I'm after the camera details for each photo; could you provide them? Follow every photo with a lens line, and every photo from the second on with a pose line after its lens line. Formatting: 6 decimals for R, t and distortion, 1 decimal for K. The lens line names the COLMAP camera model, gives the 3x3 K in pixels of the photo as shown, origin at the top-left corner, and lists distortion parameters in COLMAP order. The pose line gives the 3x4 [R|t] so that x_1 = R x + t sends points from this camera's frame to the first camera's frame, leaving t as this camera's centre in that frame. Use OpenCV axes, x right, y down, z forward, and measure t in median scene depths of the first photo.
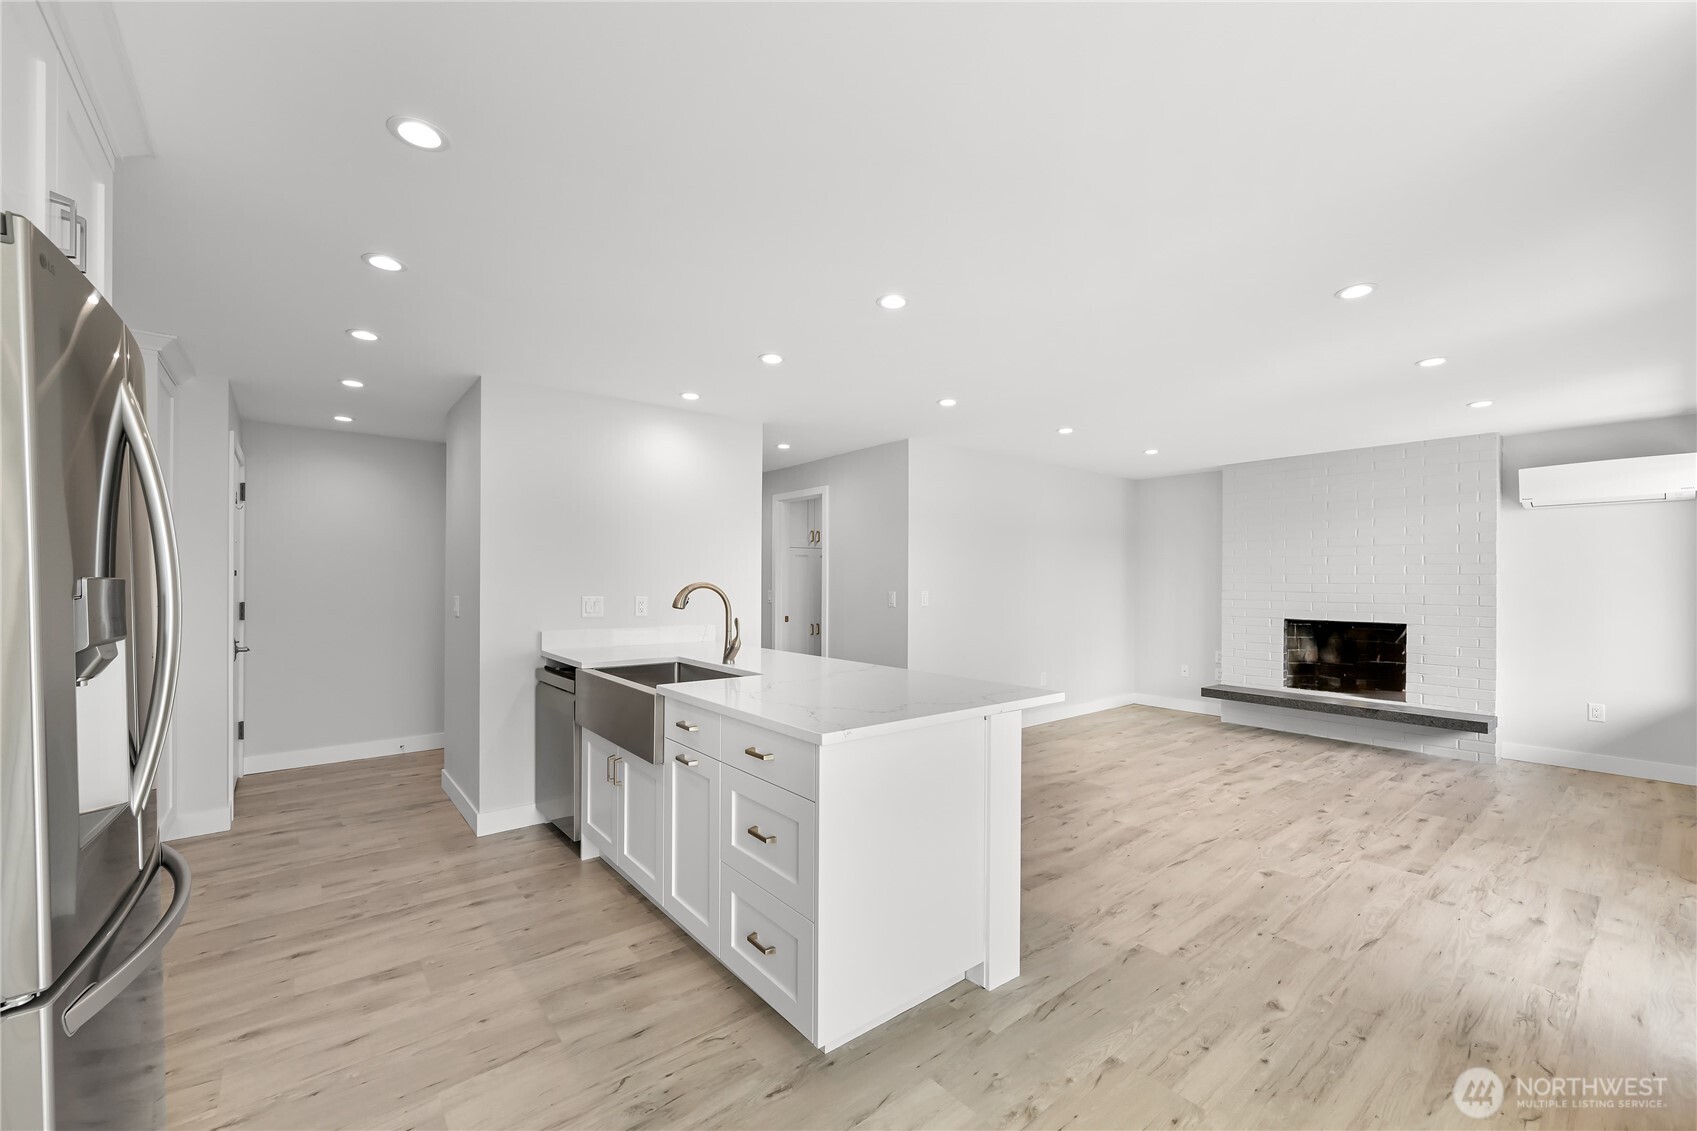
lens RADIAL K [[672.4, 0, 850.1], [0, 672.4, 582.4], [0, 0, 1]] dist [0.001265, -0.000245]
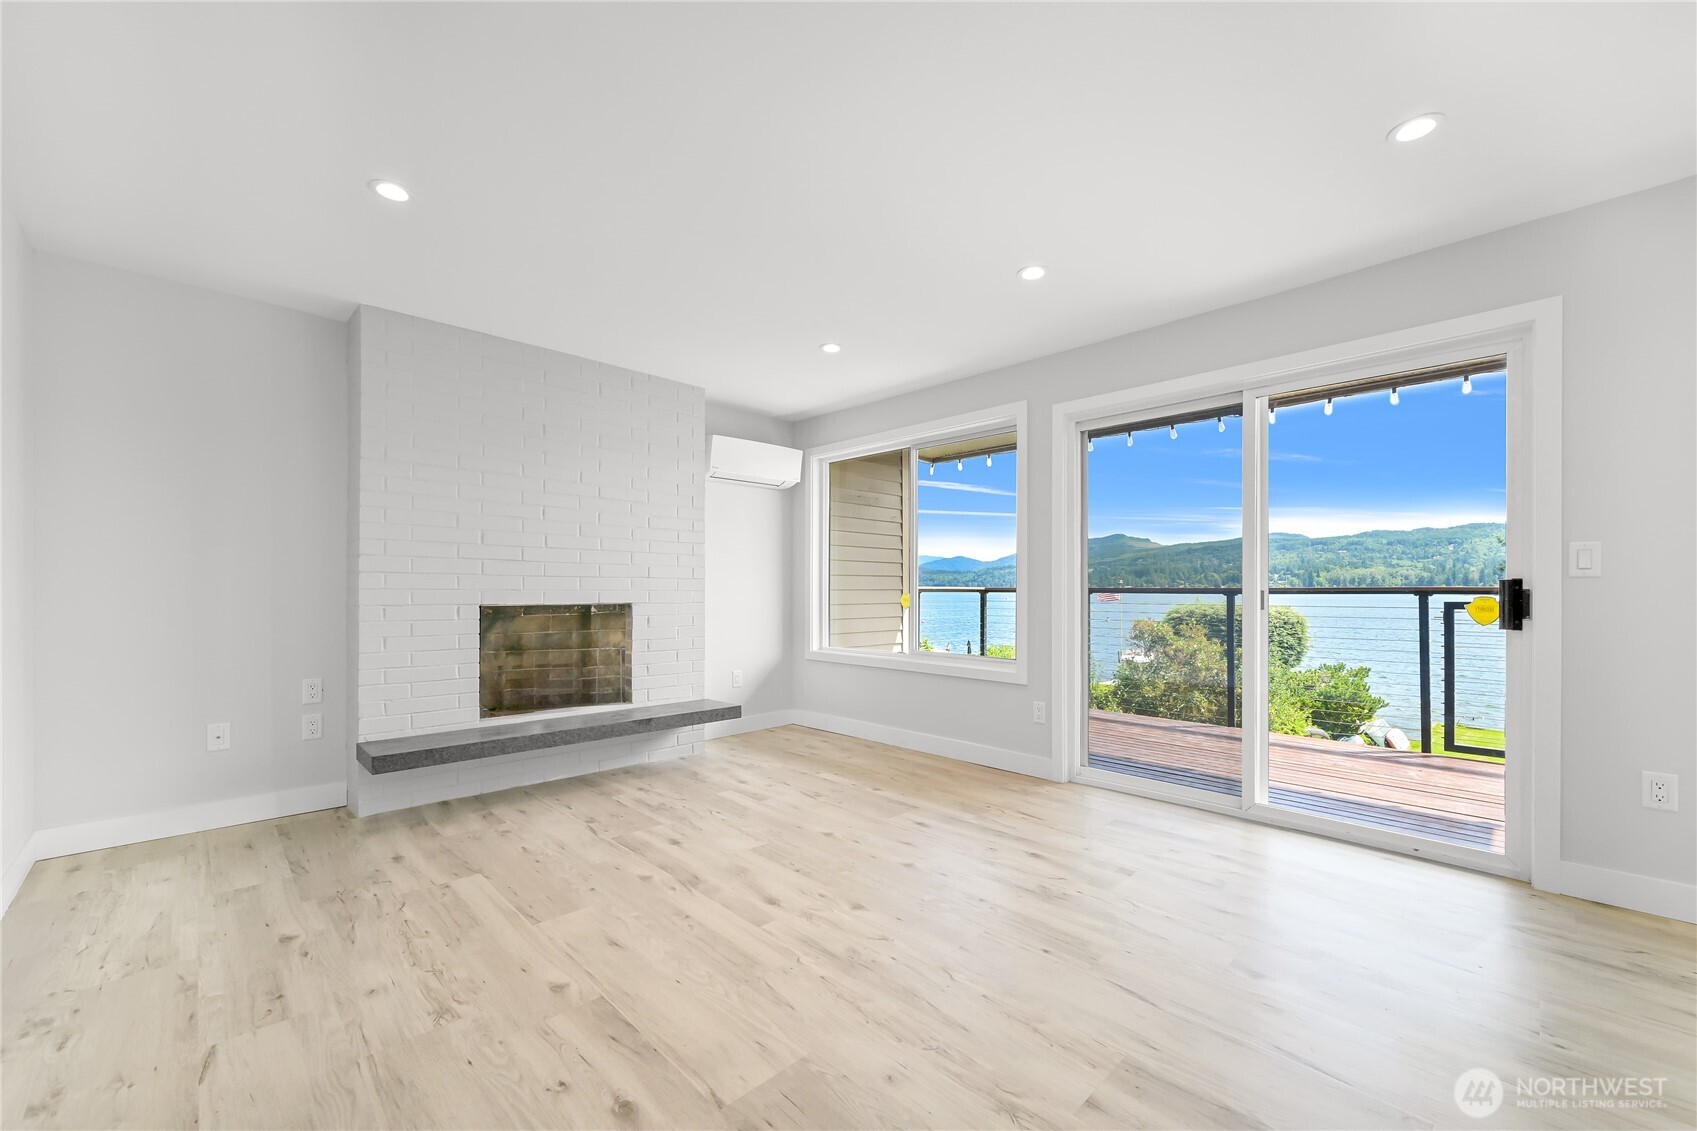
lens RADIAL K [[673.5, 0, 855.7], [0, 673.5, 591.0], [0, 0, 1]] dist [-0.000479, -0.000015]
pose [[-0.100662, -0.004379, 0.994911, 0.026246], [-0.002265, 0.999989, 0.004173, 0.052458], [-0.994918, -0.001833, -0.100670, 0.986951]]
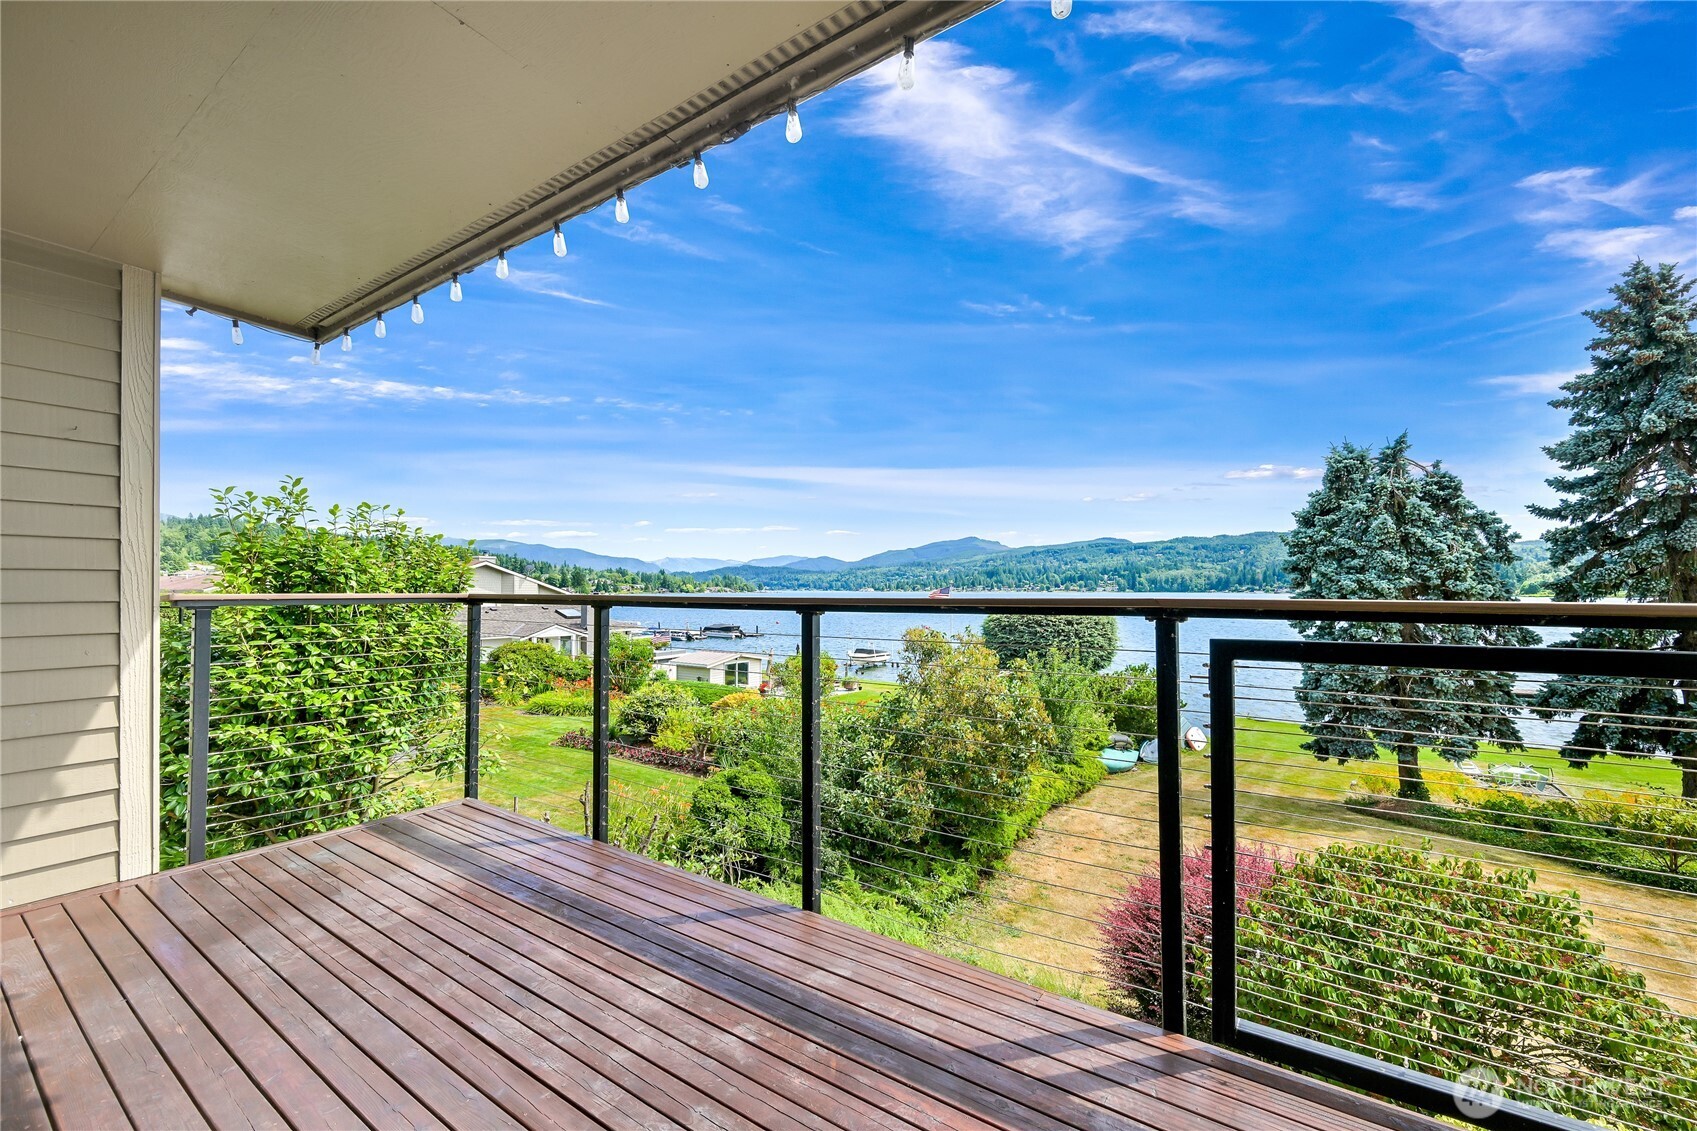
lens RADIAL K [[669.3, 0, 857.3], [0, 669.3, 588.0], [0, 0, 1]] dist [-0.003478, -0.000411]
pose [[-0.297932, -0.000104, 0.954587, 0.664796], [-0.000937, 1.000000, -0.000183, 0.042461], [-0.954587, -0.000949, -0.297932, 0.283780]]
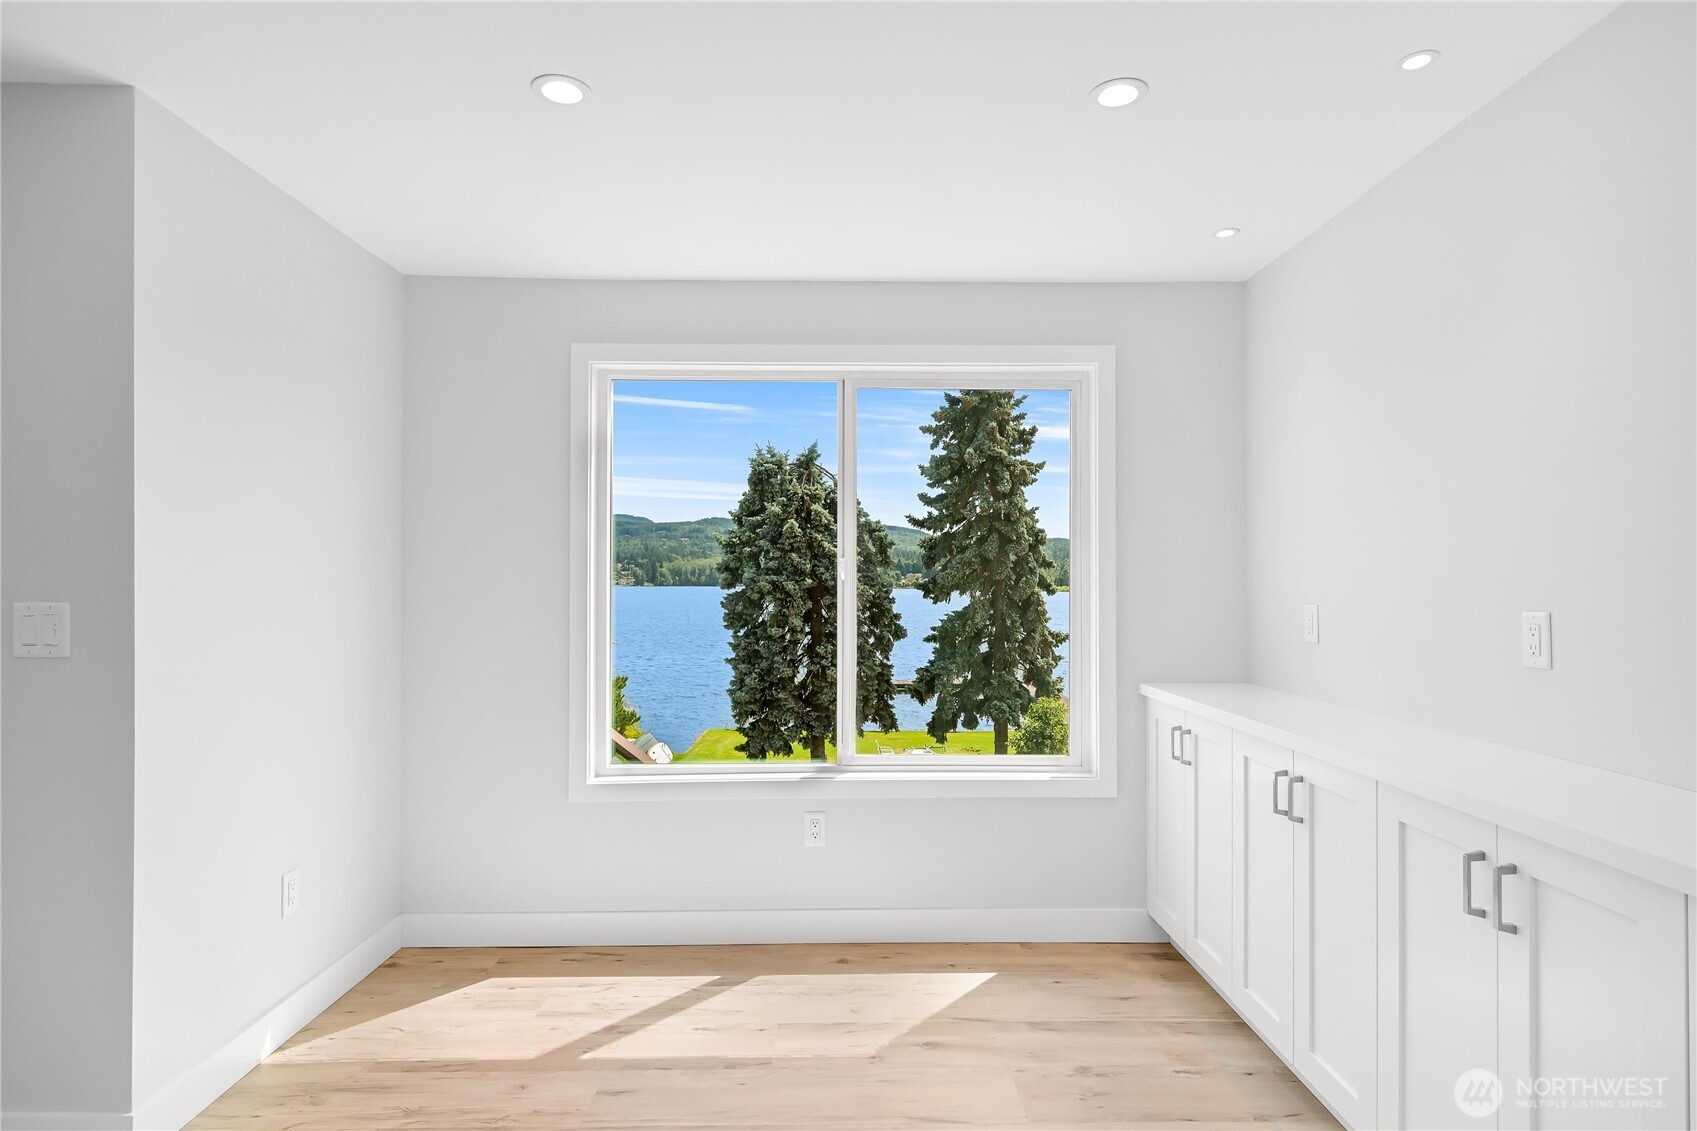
lens RADIAL K [[912.7, 0, 857.8], [0, 912.7, 573.5], [0, 0, 1]] dist [-0.000059, 0.000335]
pose [[-0.791076, 0.002127, 0.611714, -0.216468], [-0.004702, 0.999943, -0.009557, -0.000042], [-0.611700, -0.010437, -0.791021, 0.385929]]
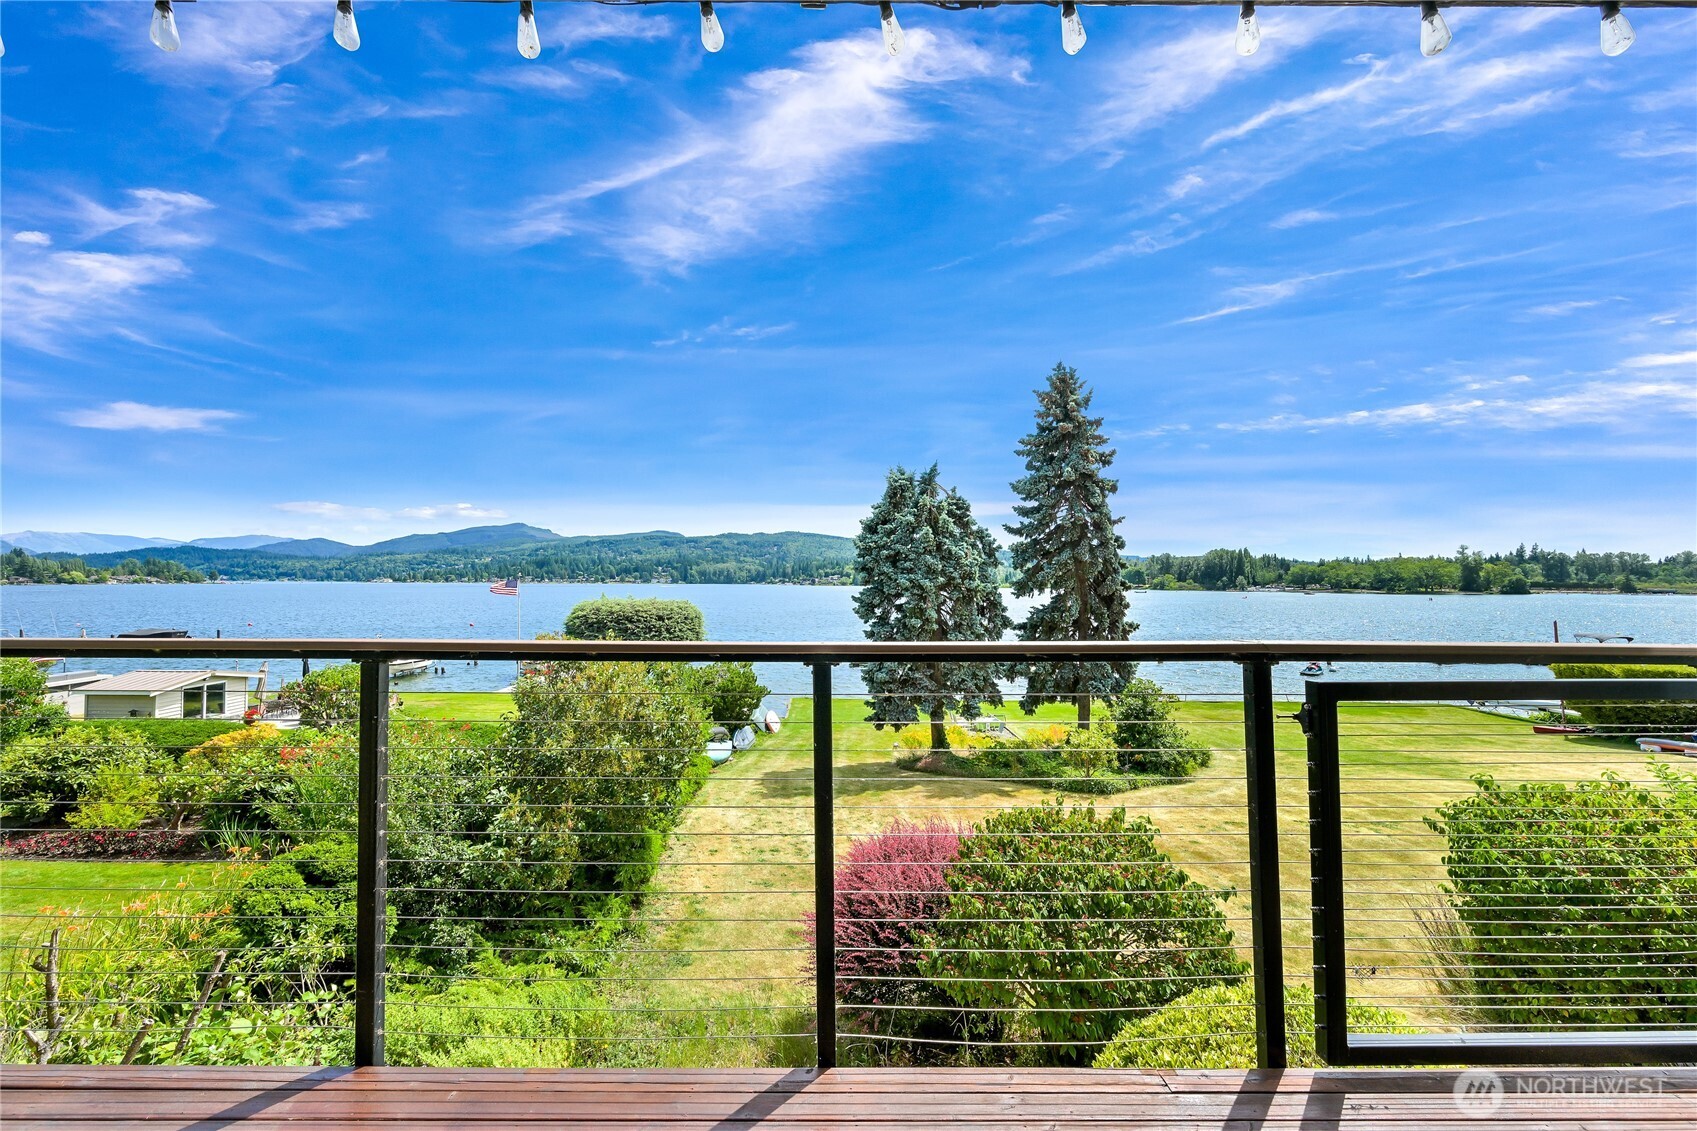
lens RADIAL K [[677.9, 0, 818.6], [0, 677.9, 566.2], [0, 0, 1]] dist [-0.001021, -0.000303]
pose [[-0.776637, 0.009263, 0.629881, 0.947505], [-0.005433, 0.999756, -0.021402, 0.010647], [-0.629925, -0.020044, -0.776397, 0.493776]]
